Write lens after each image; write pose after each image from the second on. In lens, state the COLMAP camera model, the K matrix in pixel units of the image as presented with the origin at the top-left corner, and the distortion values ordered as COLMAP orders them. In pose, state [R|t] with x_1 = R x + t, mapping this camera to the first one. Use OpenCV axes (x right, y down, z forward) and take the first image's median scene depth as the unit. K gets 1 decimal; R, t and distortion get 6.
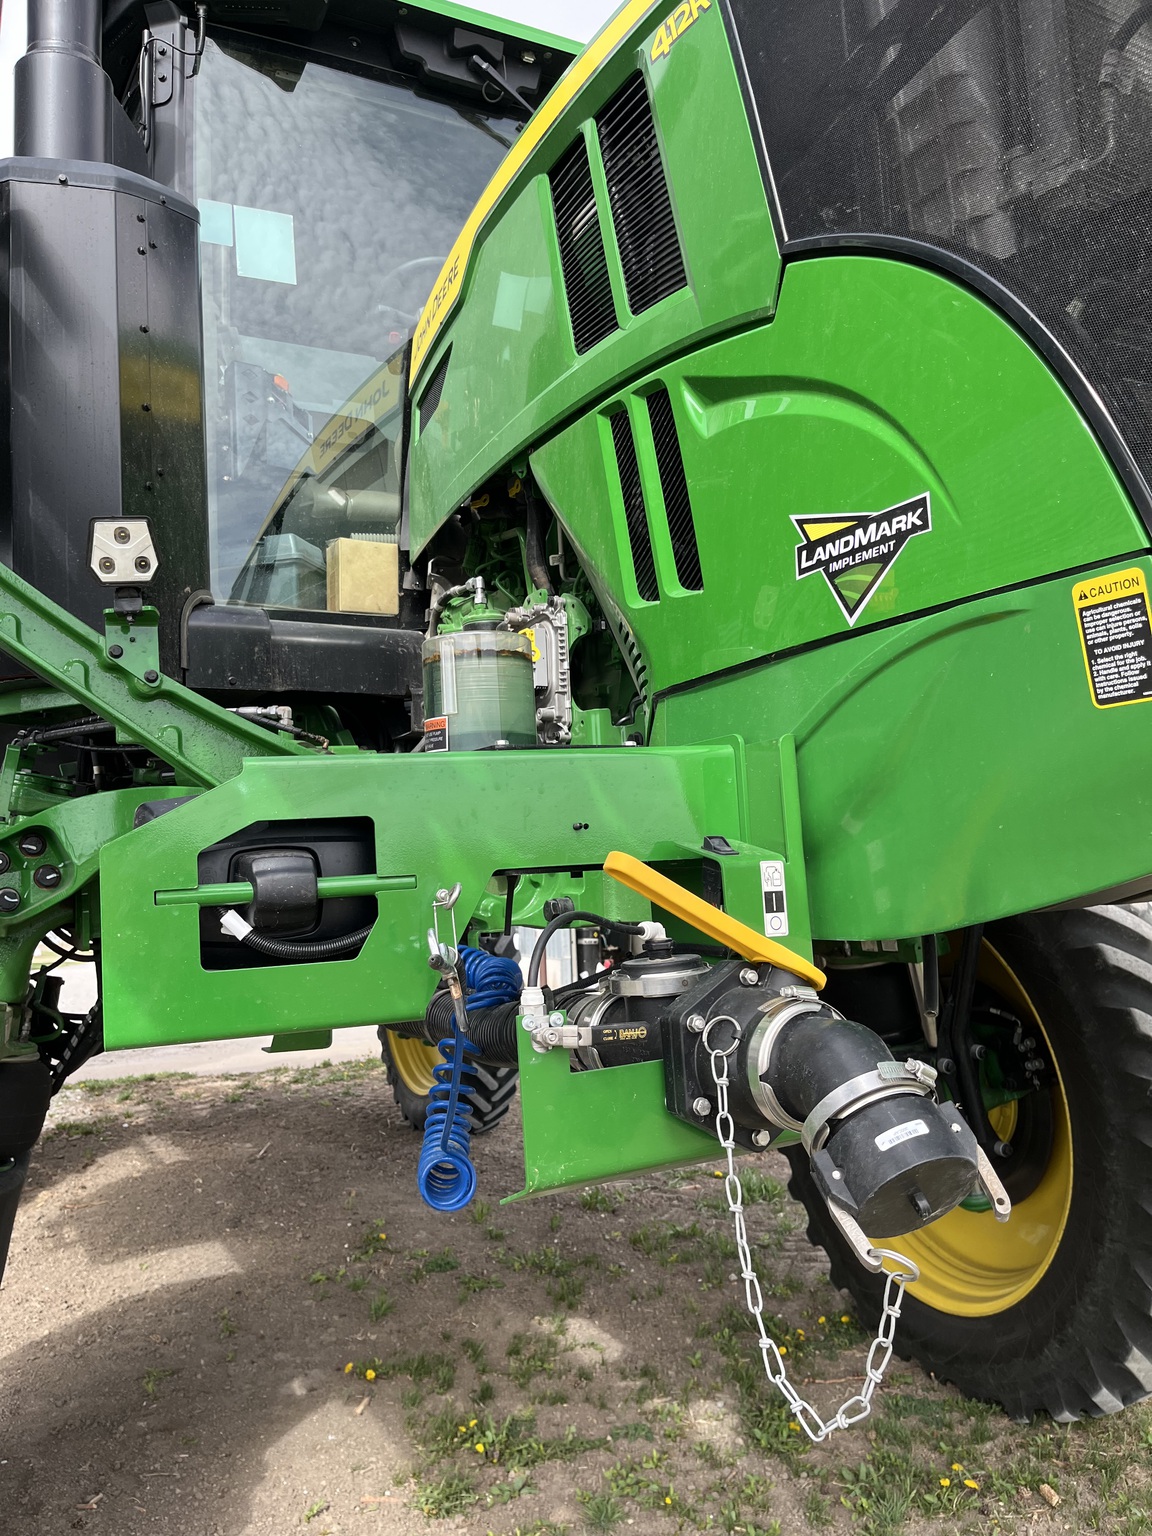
lens RADIAL K [[1179.7, 0, 576.0], [0, 1179.7, 768.0], [0, 0, 1]] dist [0.104976, -0.143340]
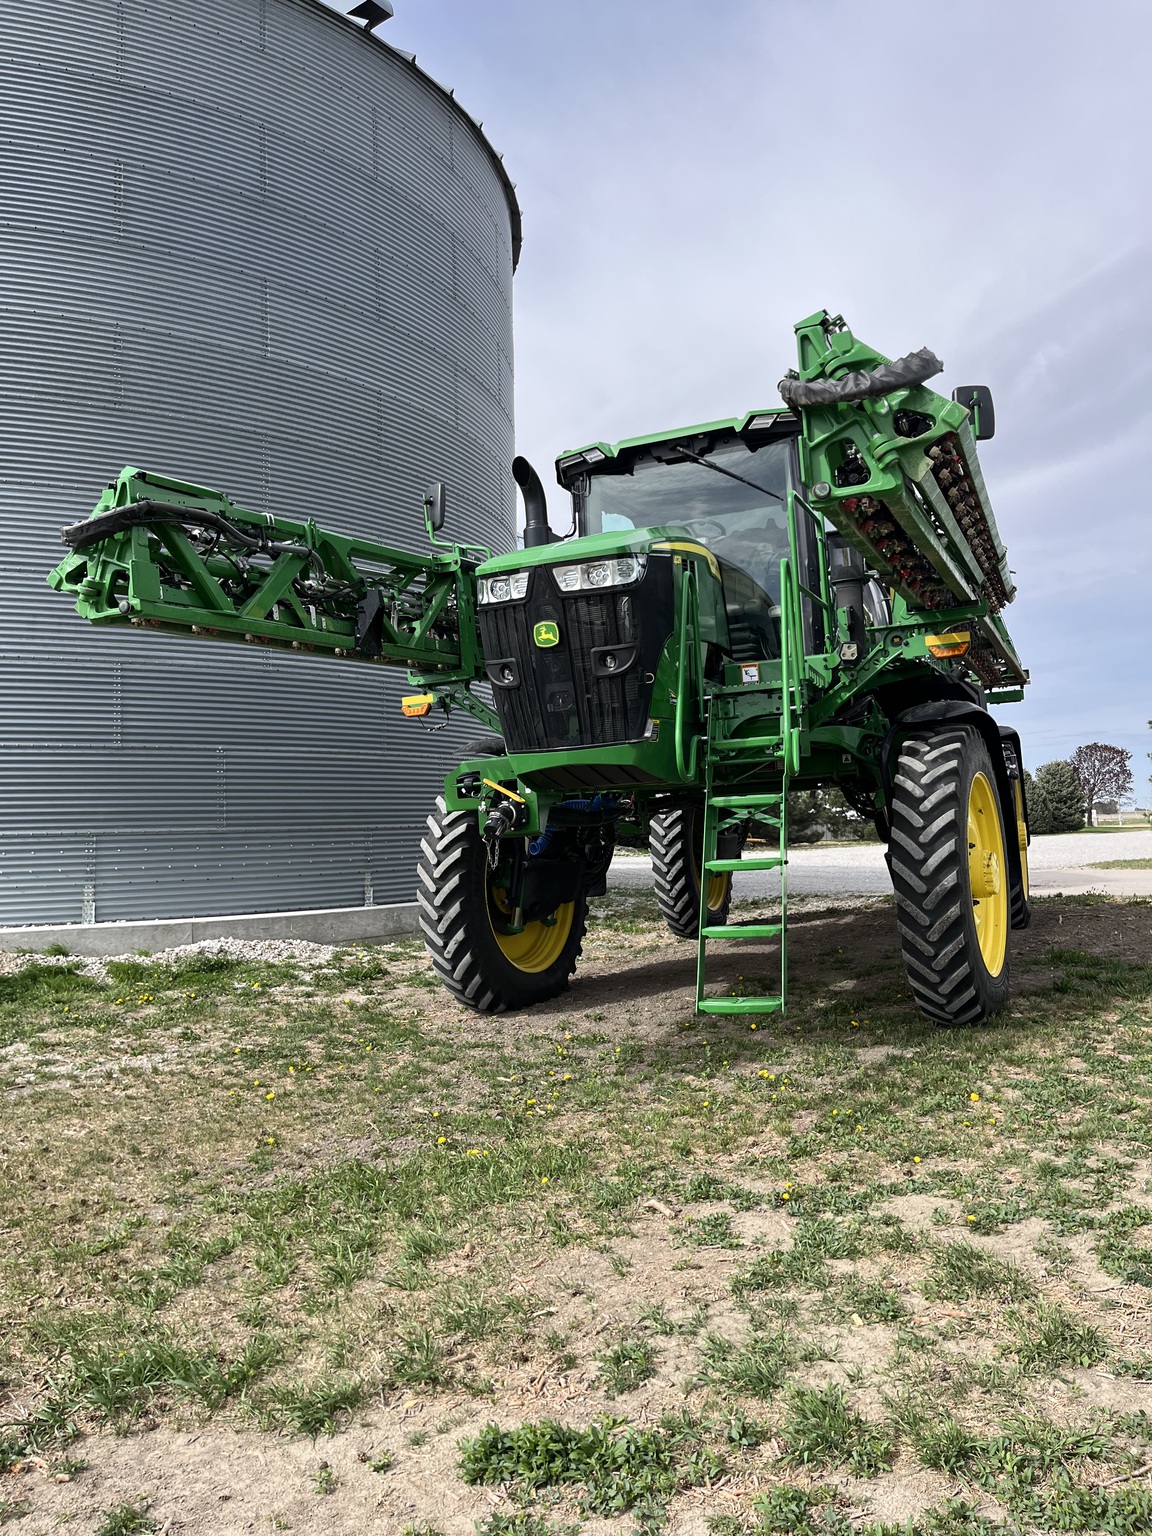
lens RADIAL K [[1168.5, 0, 587.8], [0, 1168.5, 761.6], [0, 0, 1]] dist [0.062132, -0.085107]
pose [[0.641224, -0.020953, -0.767068, 3.300778], [0.101897, 0.993100, 0.058053, -0.204006], [0.760559, -0.115387, 0.638934, -1.578183]]
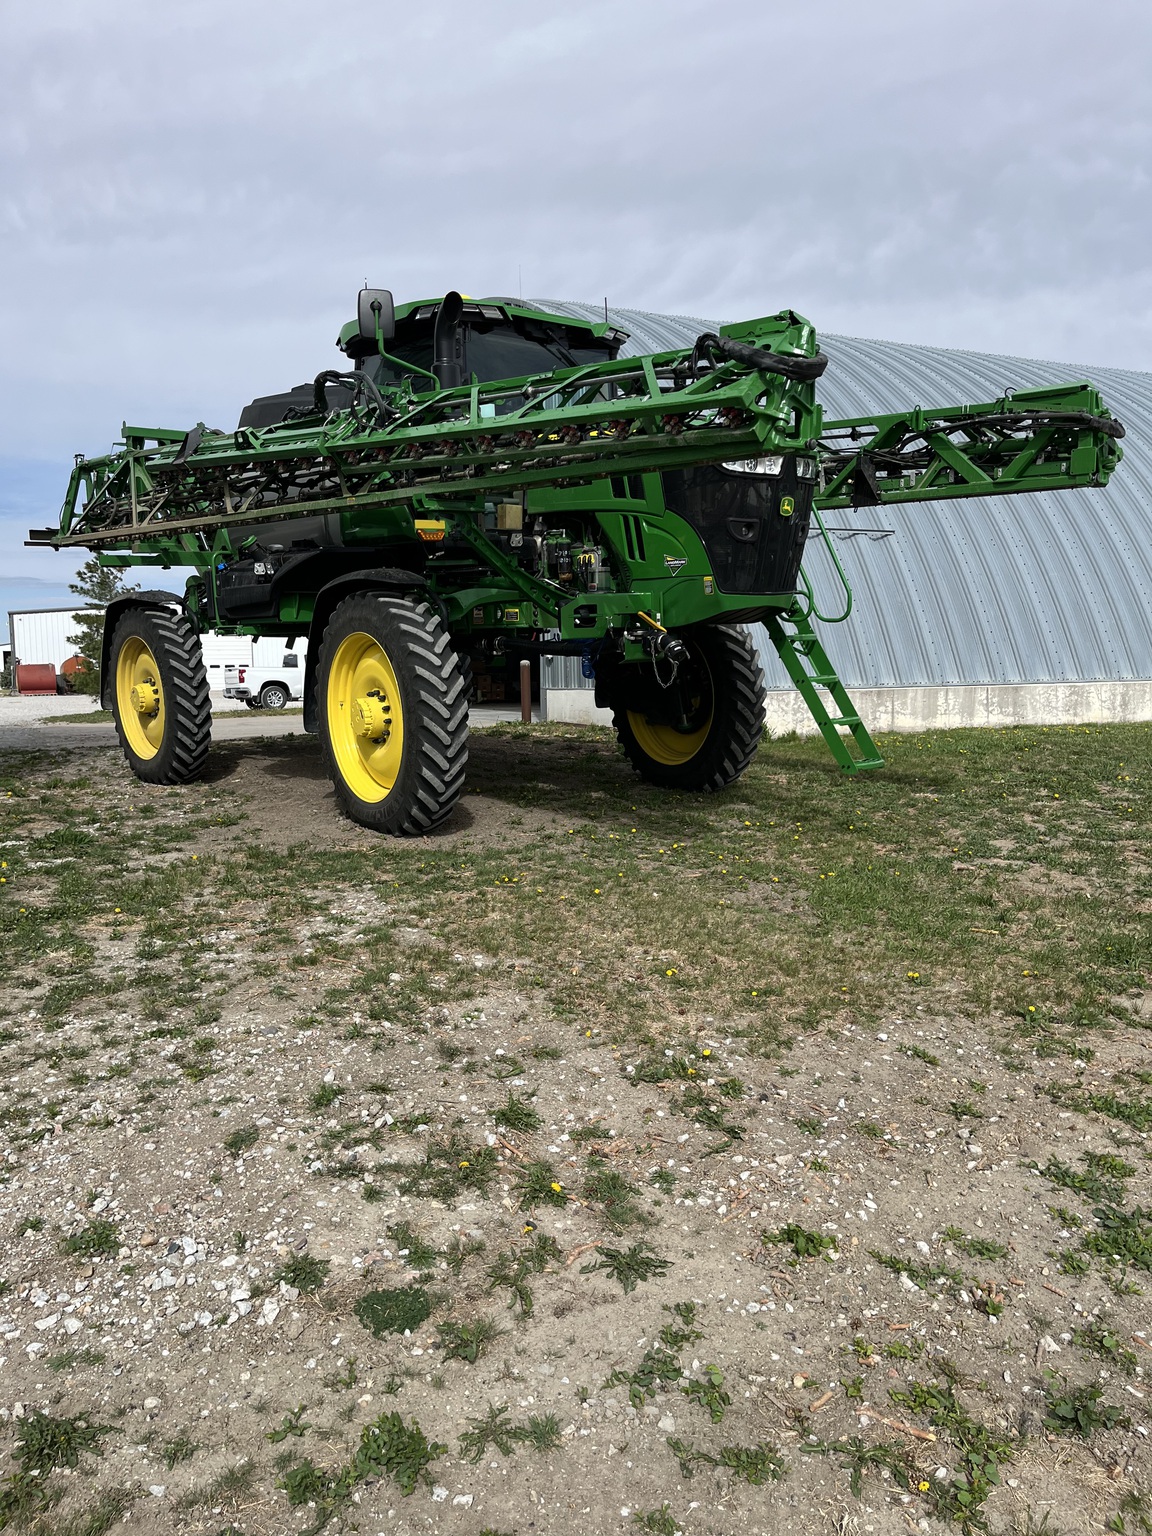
lens RADIAL K [[1179.7, 0, 576.0], [0, 1179.7, 768.0], [0, 0, 1]] dist [0.104976, -0.143340]
pose [[0.976990, 0.005774, 0.213208, -1.241216], [-0.050292, 0.977683, 0.203977, -0.295165], [-0.207272, -0.210006, 0.955477, -3.942686]]
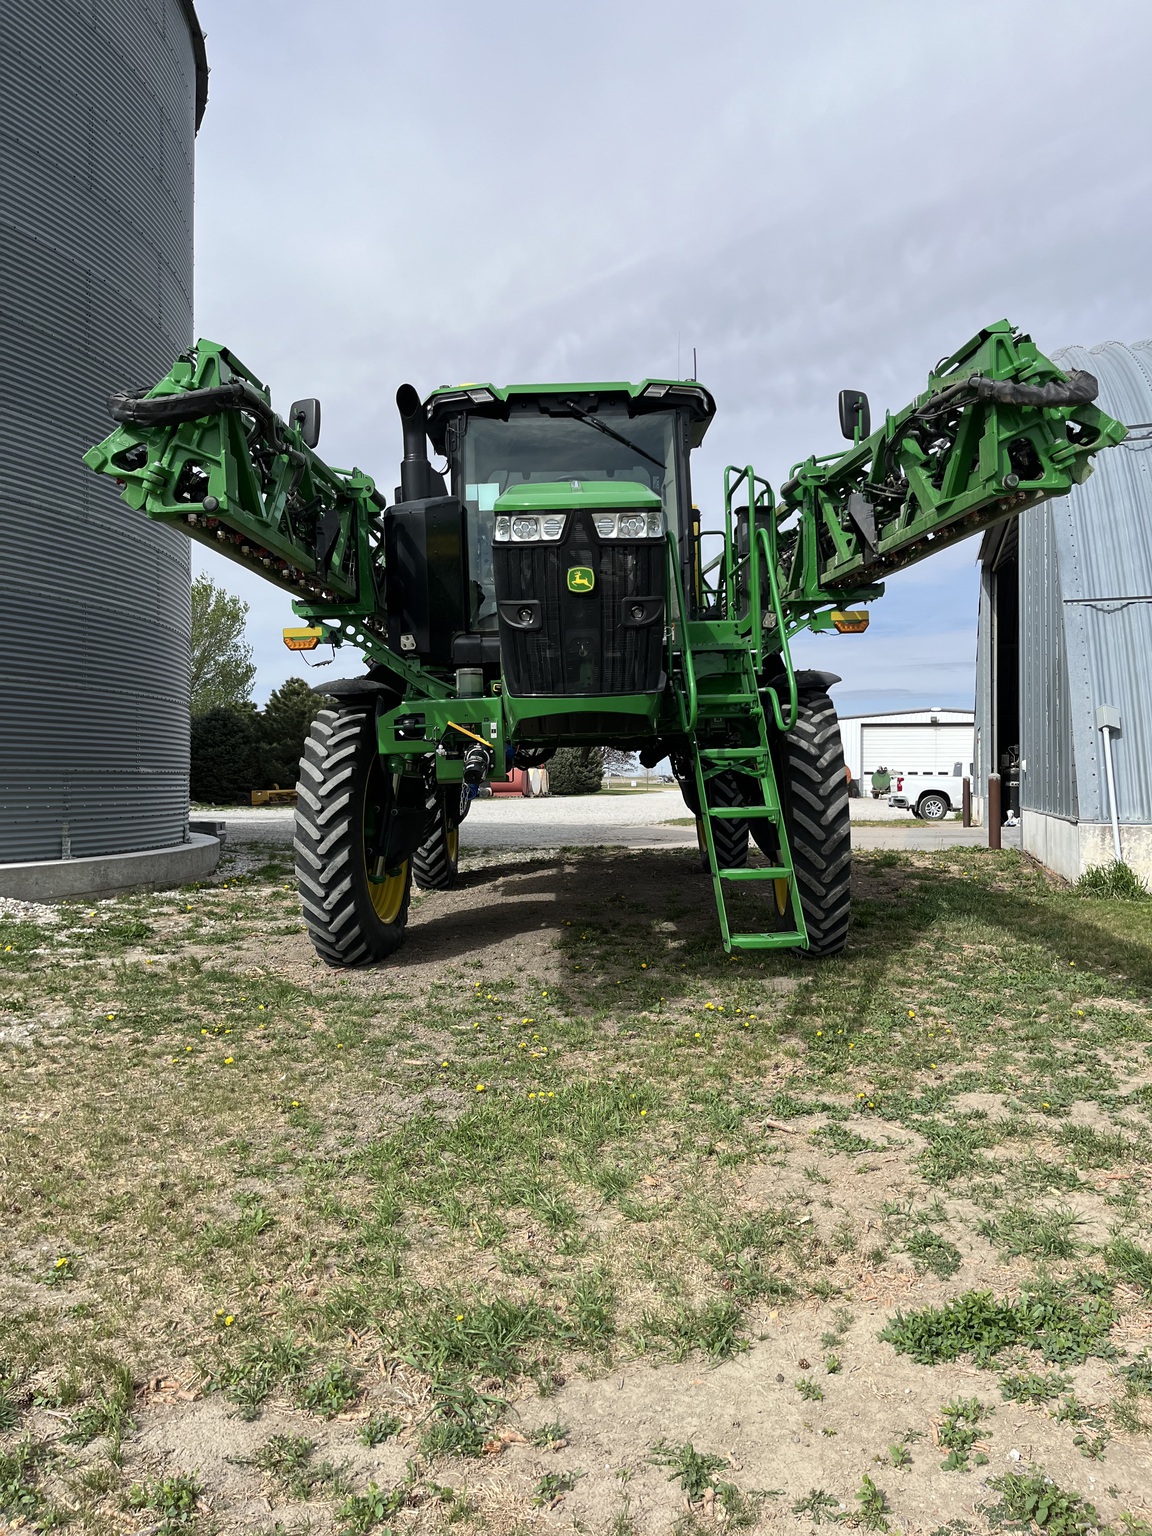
lens RADIAL K [[1168.5, 0, 587.8], [0, 1168.5, 761.6], [0, 0, 1]] dist [0.062132, -0.085107]
pose [[0.898434, 0.032008, -0.437941, 2.123849], [0.023235, 0.992477, 0.120205, -0.270849], [0.438494, -0.118172, 0.890931, -2.556361]]
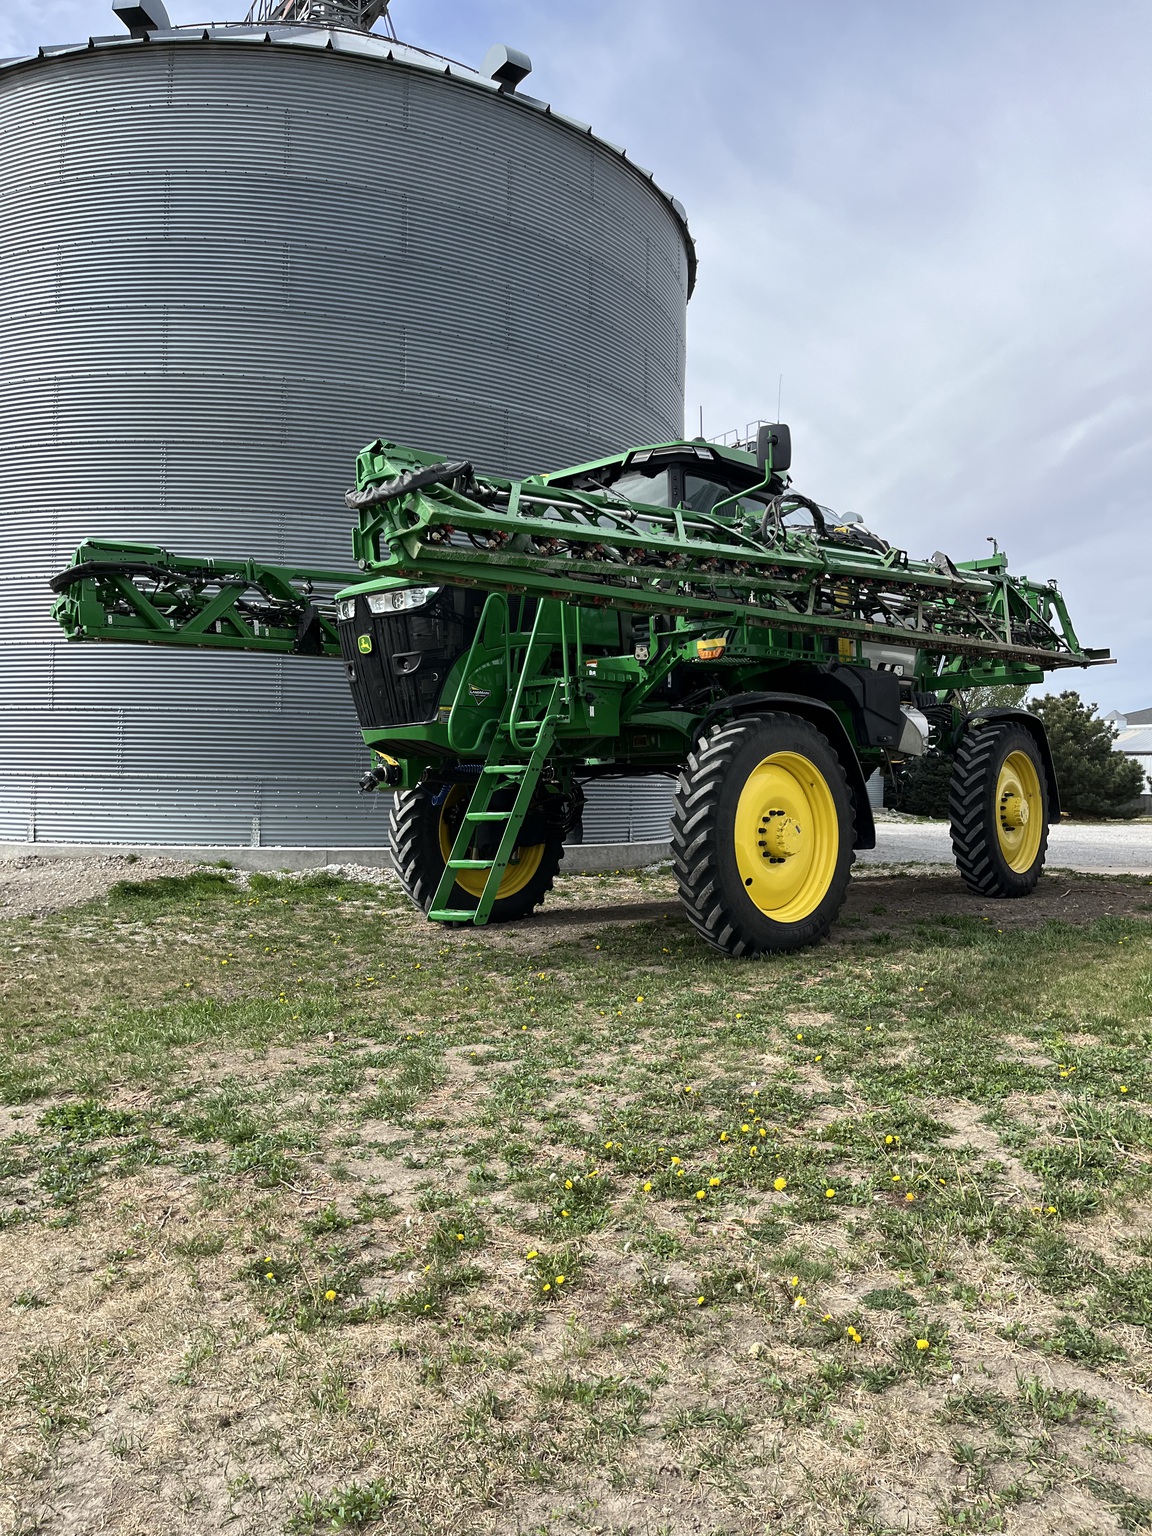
lens RADIAL K [[1179.7, 0, 576.0], [0, 1179.7, 768.0], [0, 0, 1]] dist [0.104976, -0.143340]
pose [[0.353471, 0.027024, -0.935055, 5.442260], [0.095318, 0.993339, 0.064741, -0.116923], [0.930577, -0.112012, 0.348541, -0.358207]]
